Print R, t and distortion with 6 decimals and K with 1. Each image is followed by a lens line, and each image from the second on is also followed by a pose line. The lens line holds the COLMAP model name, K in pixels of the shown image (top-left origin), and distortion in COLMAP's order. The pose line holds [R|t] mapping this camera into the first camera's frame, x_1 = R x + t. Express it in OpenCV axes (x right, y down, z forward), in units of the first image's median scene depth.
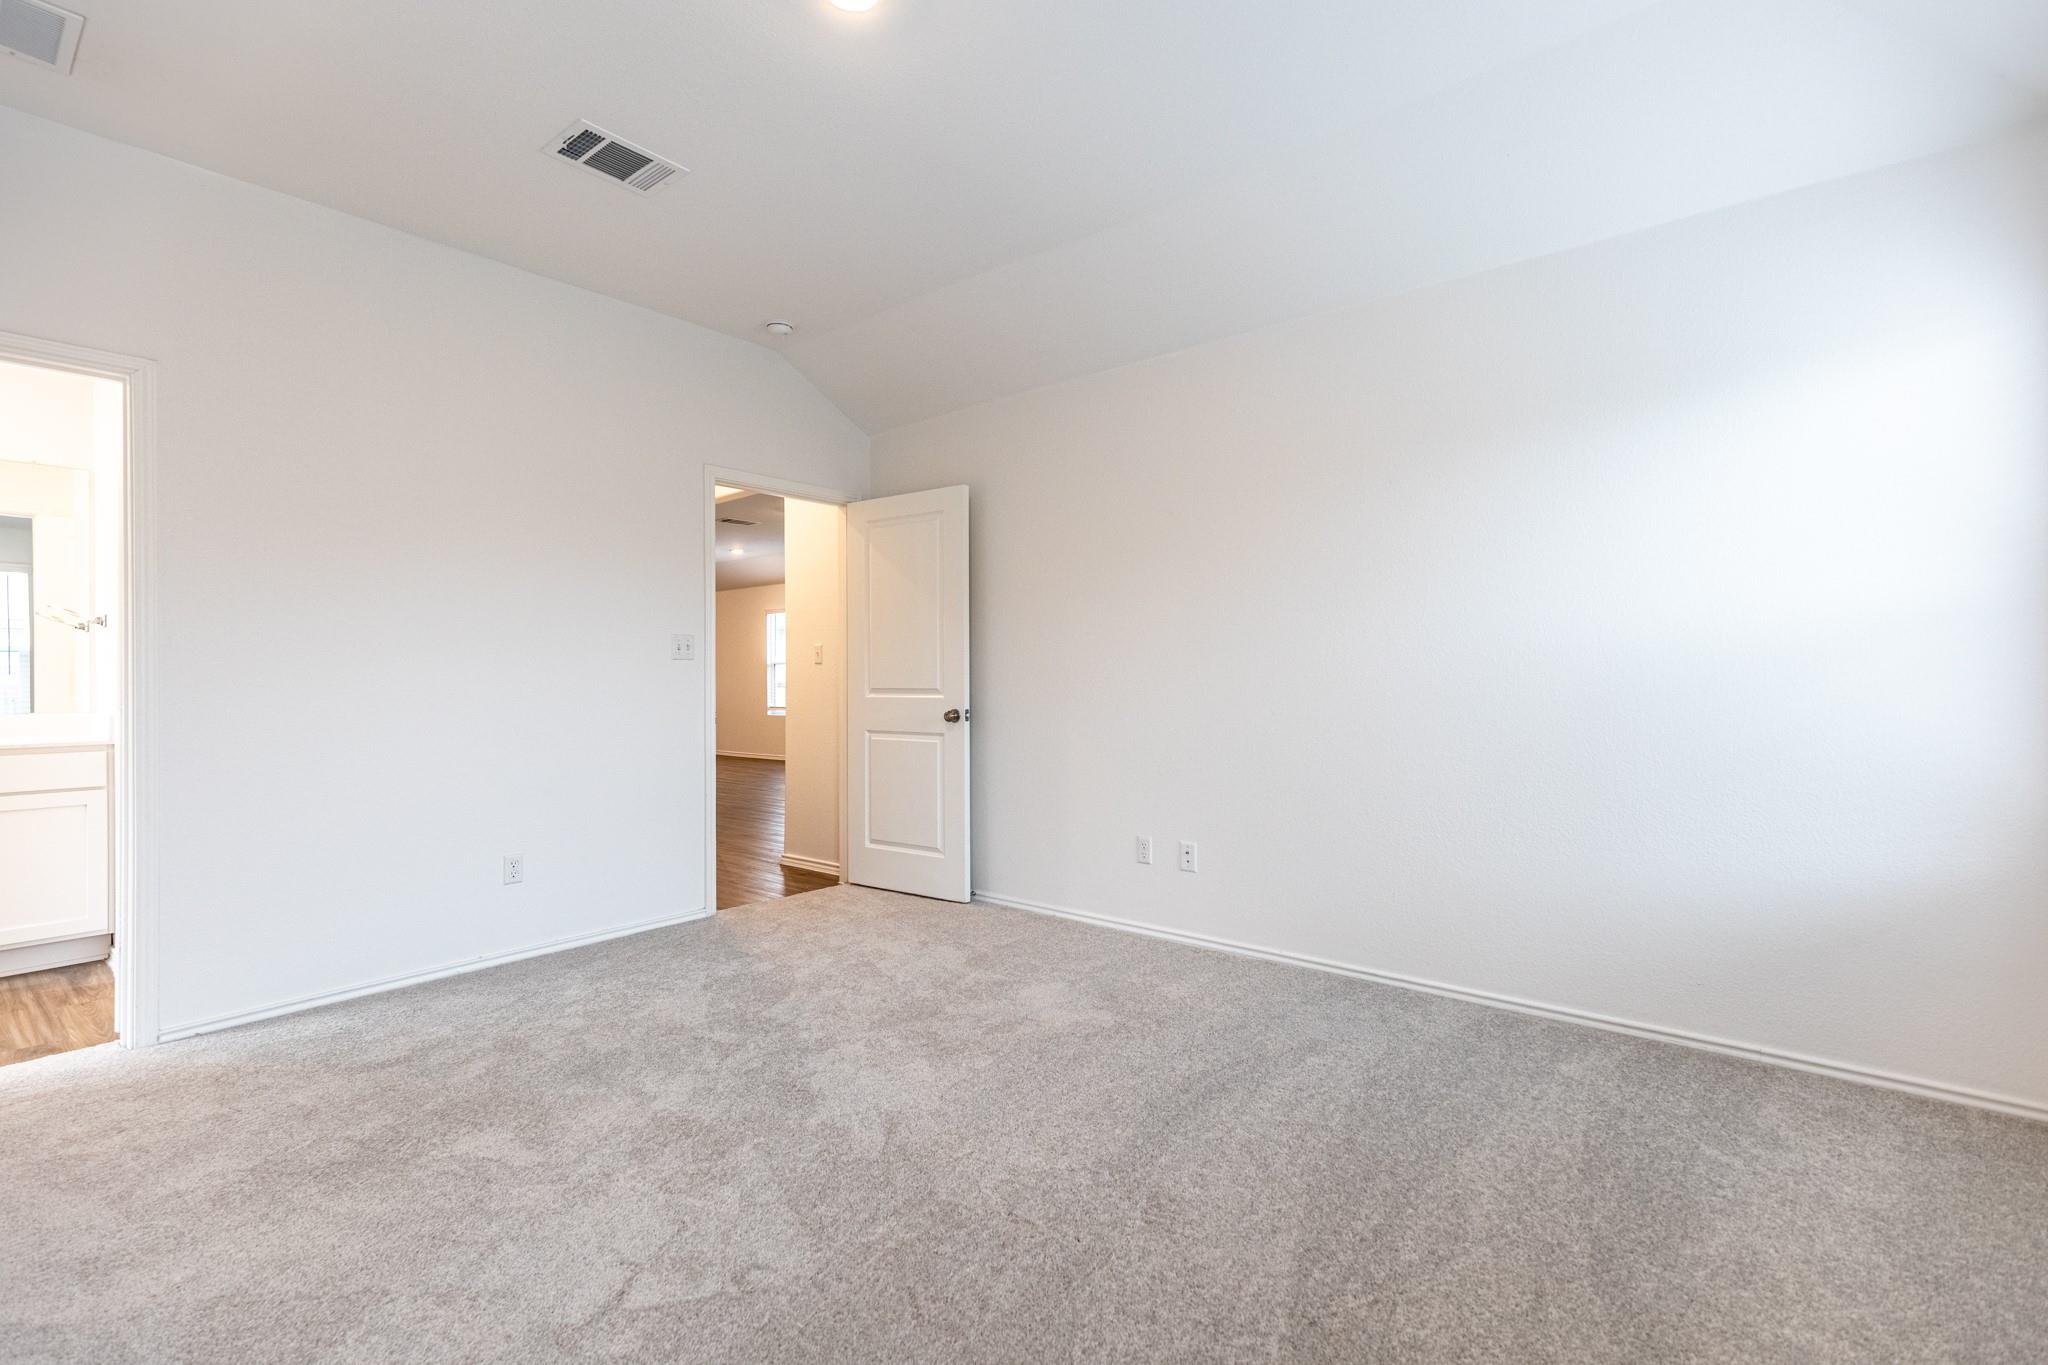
lens RADIAL K [[912.4, 0, 1026.6], [0, 912.4, 682.6], [0, 0, 1]] dist [0.005839, -0.002122]
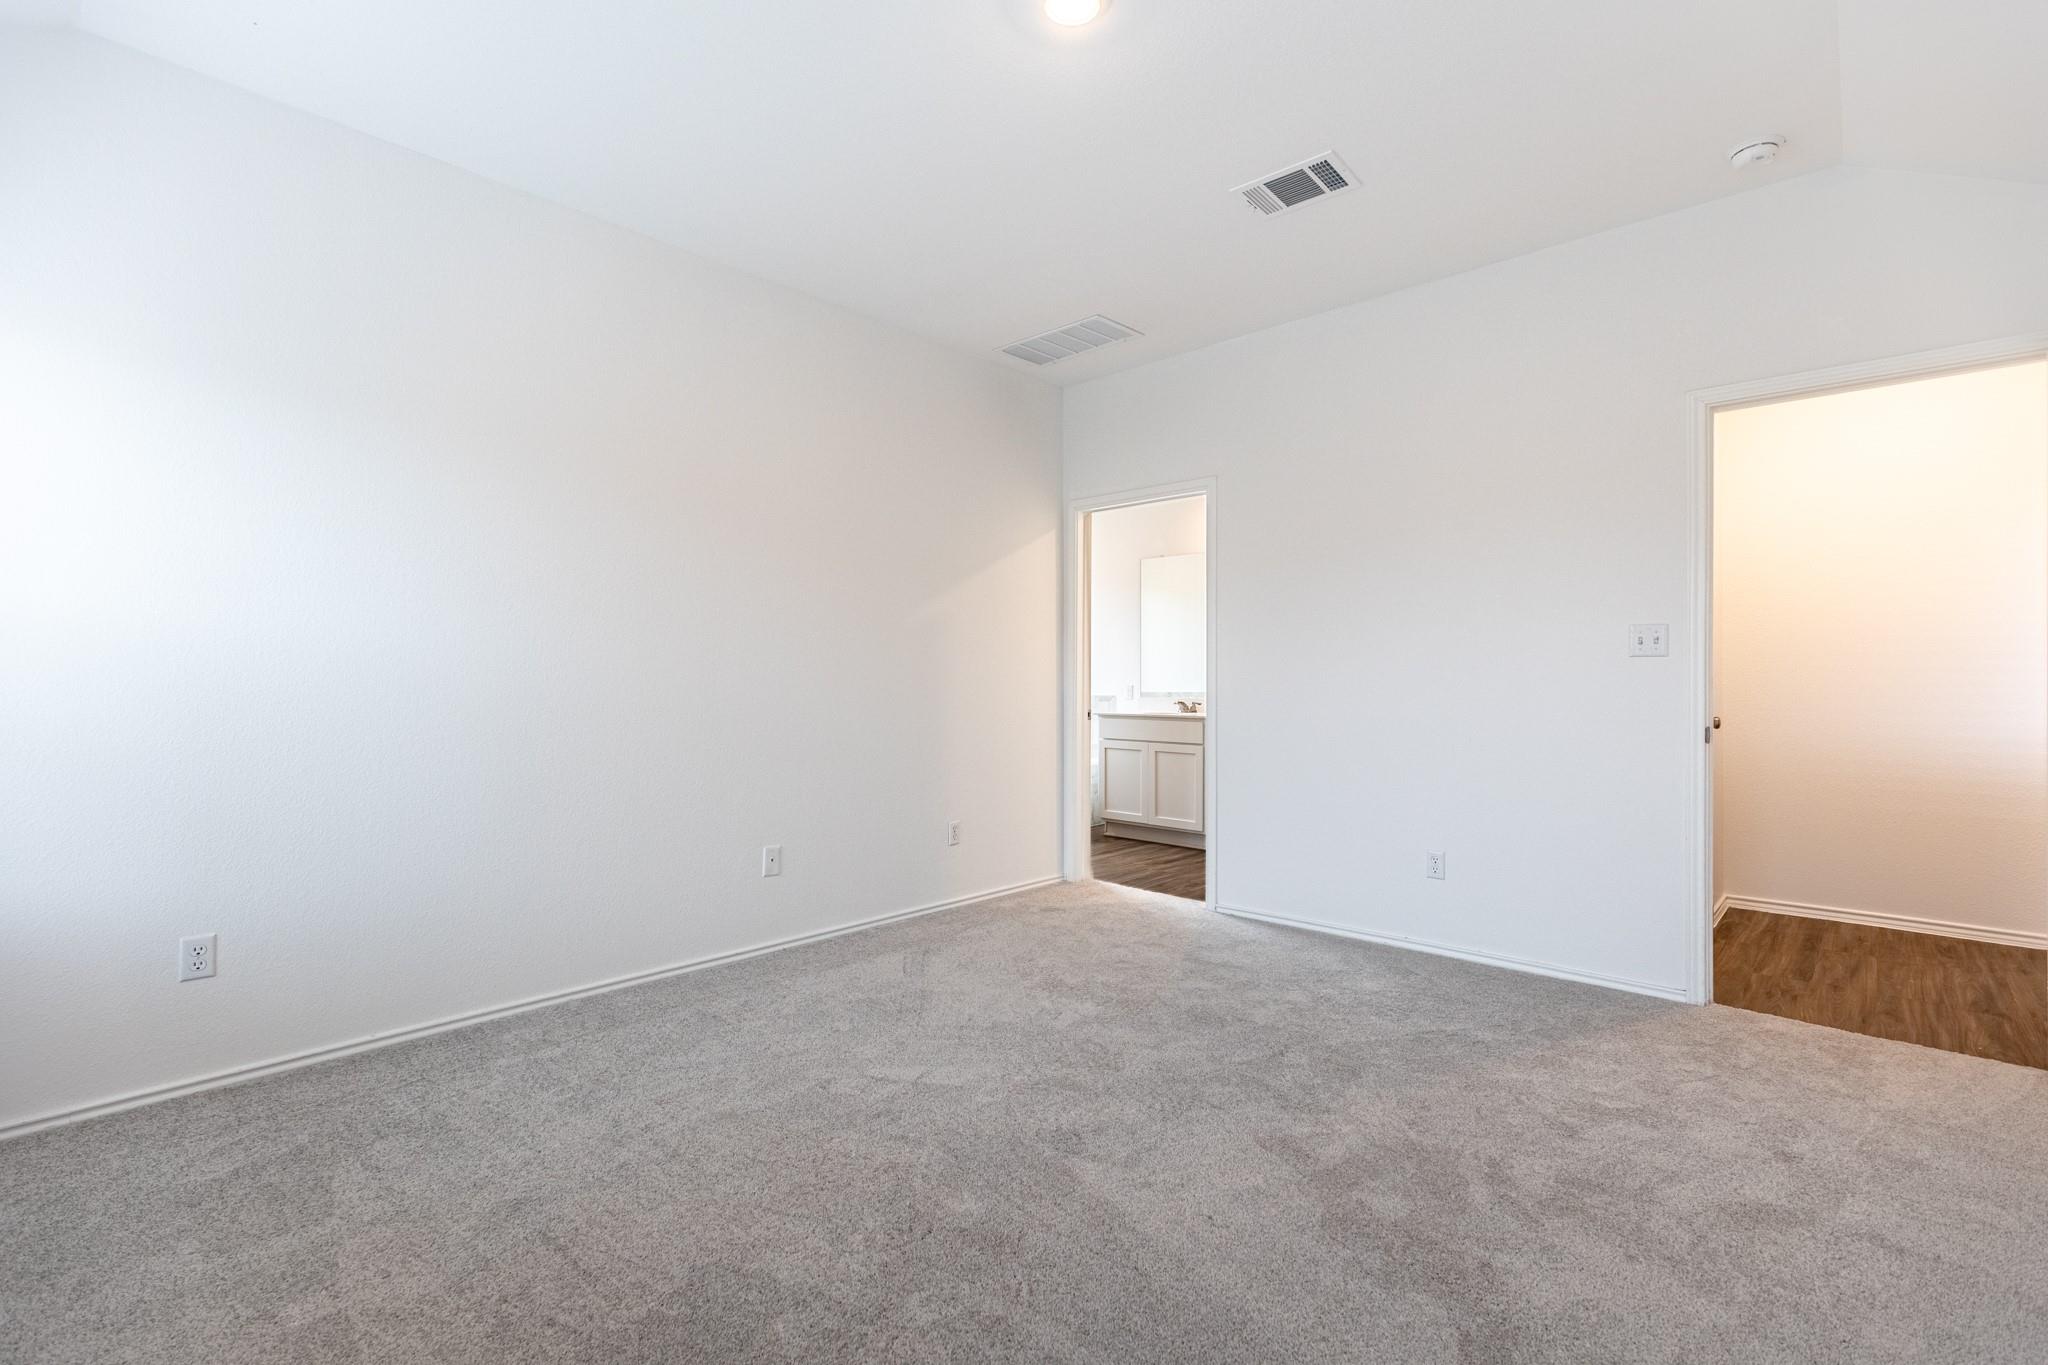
lens RADIAL K [[912.4, 0, 1029.2], [0, 912.4, 675.5], [0, 0, 1]] dist [0.005839, -0.002122]
pose [[-0.044984, 0.003153, -0.998983, 0.579493], [-0.006618, 0.999972, 0.003454, -0.011305], [0.998966, 0.006766, -0.044962, 0.697799]]
